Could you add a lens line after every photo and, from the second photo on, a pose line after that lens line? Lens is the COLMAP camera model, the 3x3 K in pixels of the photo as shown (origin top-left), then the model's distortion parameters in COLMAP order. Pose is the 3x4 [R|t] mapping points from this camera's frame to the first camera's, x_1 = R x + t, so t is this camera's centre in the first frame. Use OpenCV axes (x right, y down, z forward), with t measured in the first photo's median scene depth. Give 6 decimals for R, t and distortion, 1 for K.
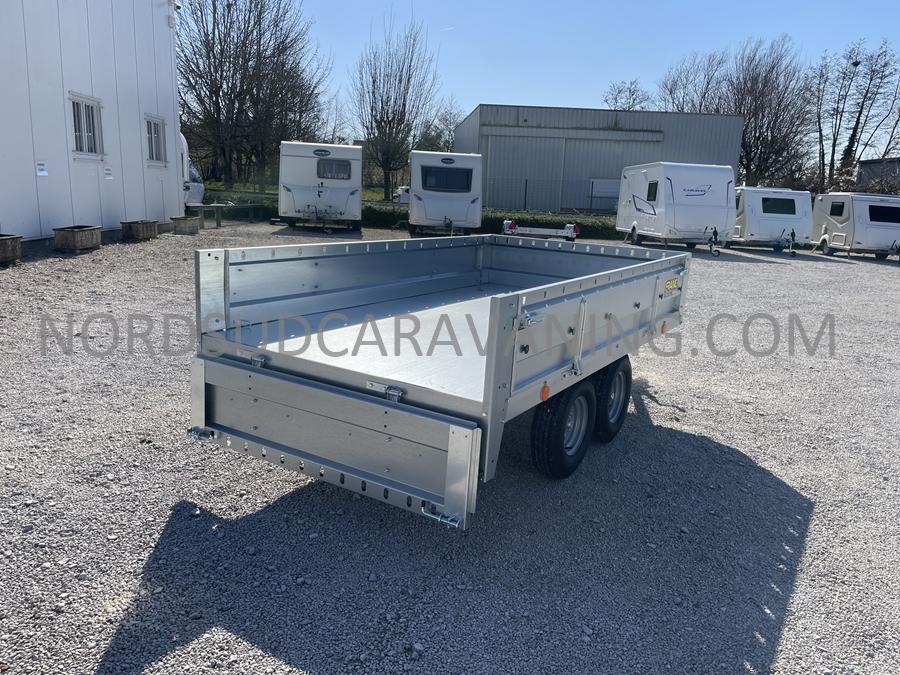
lens RADIAL K [[678.9, 0, 456.3], [0, 678.9, 346.5], [0, 0, 1]] dist [0.087677, -0.119453]
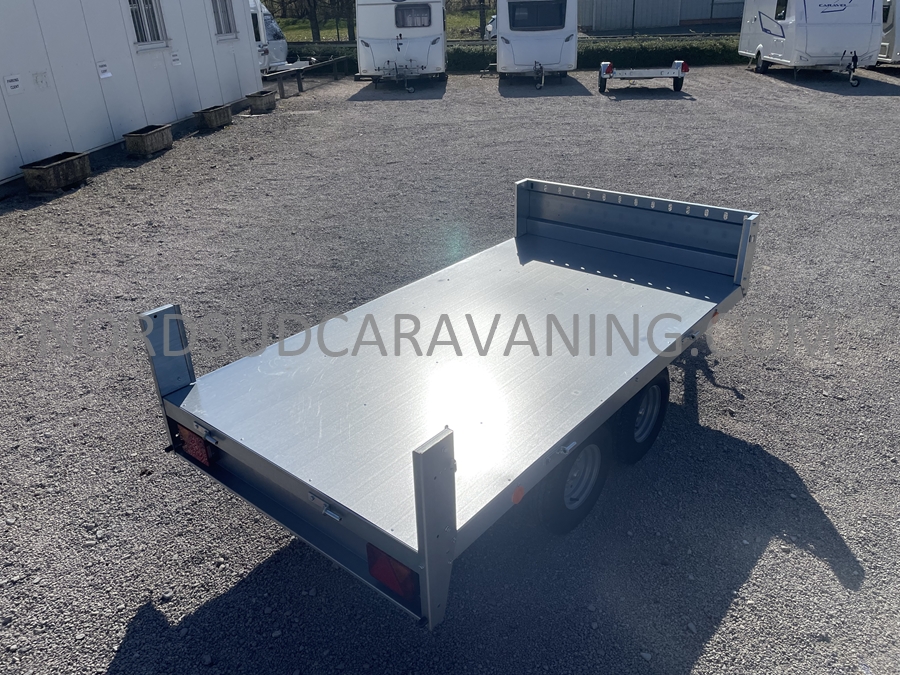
lens RADIAL K [[678.9, 0, 458.4], [0, 678.9, 329.5], [0, 0, 1]] dist [0.087677, -0.119453]
pose [[0.986351, -0.014332, -0.164031, 0.047665], [0.049836, 0.975464, 0.214446, -0.076713], [0.156933, -0.219693, 0.962864, 0.049021]]
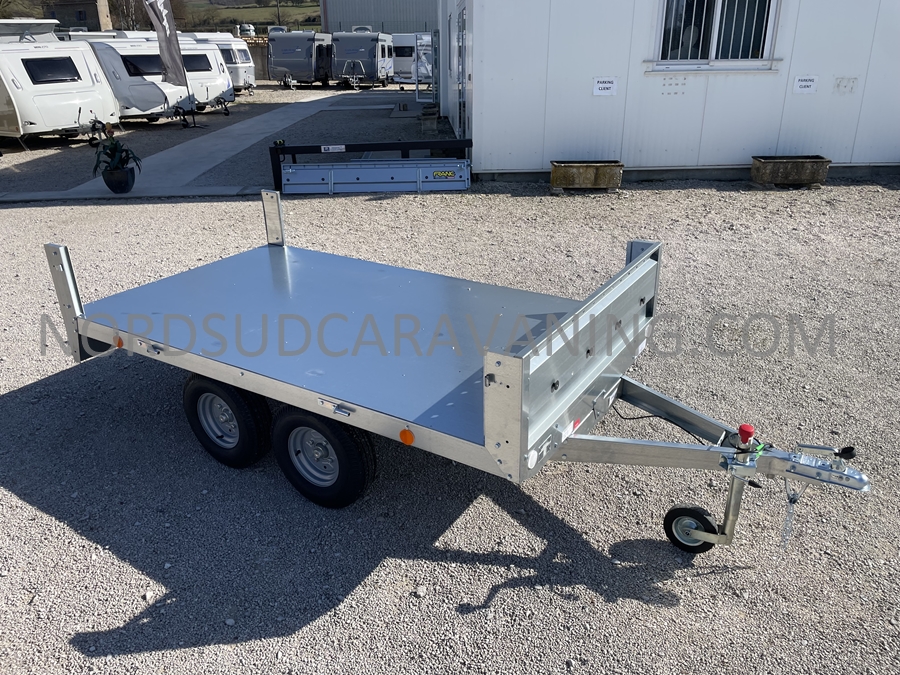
lens RADIAL K [[678.9, 0, 450.0], [0, 678.9, 333.0], [0, 0, 1]] dist [0.087677, -0.119453]
pose [[-0.018501, 0.341705, -0.939625, 0.308243], [-0.211384, 0.917206, 0.337714, -0.118563], [0.977228, 0.204870, 0.055261, 0.361234]]
